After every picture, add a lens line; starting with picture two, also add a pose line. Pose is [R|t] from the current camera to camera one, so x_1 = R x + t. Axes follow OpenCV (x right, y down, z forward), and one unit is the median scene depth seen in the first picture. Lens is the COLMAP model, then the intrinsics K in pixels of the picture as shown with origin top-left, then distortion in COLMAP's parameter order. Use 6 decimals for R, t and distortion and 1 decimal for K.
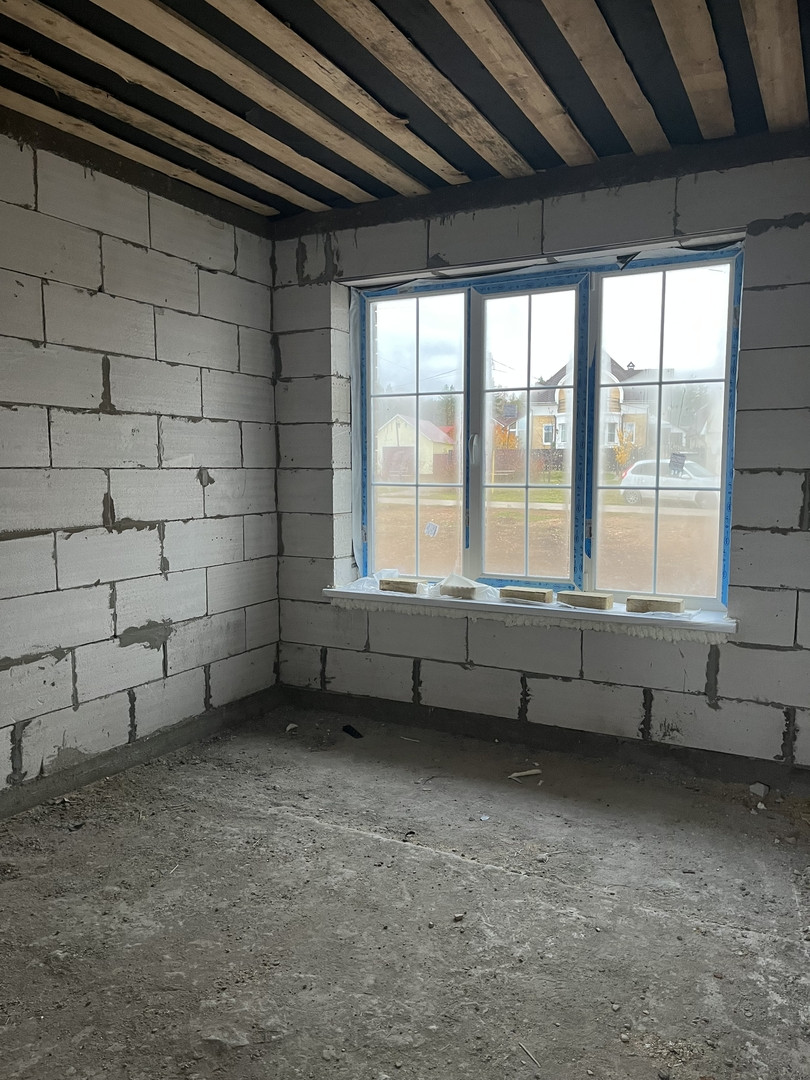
lens RADIAL K [[813.2, 0, 404.9], [0, 813.2, 543.4], [0, 0, 1]] dist [0.063689, -0.085266]
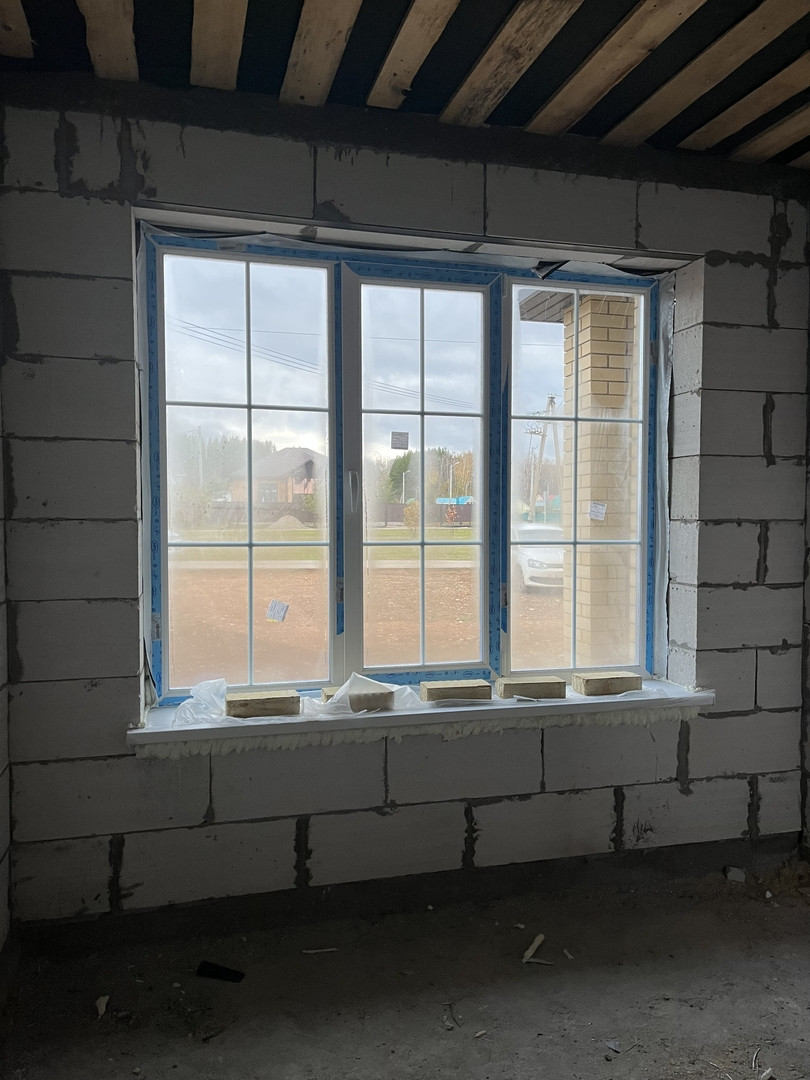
lens RADIAL K [[813.2, 0, 408.6], [0, 813.2, 546.6], [0, 0, 1]] dist [0.063689, -0.085266]
pose [[0.728098, -0.024042, 0.685051, -0.378268], [0.064828, 0.997320, -0.033900, -0.044443], [-0.682401, 0.069093, 0.727706, 0.485995]]
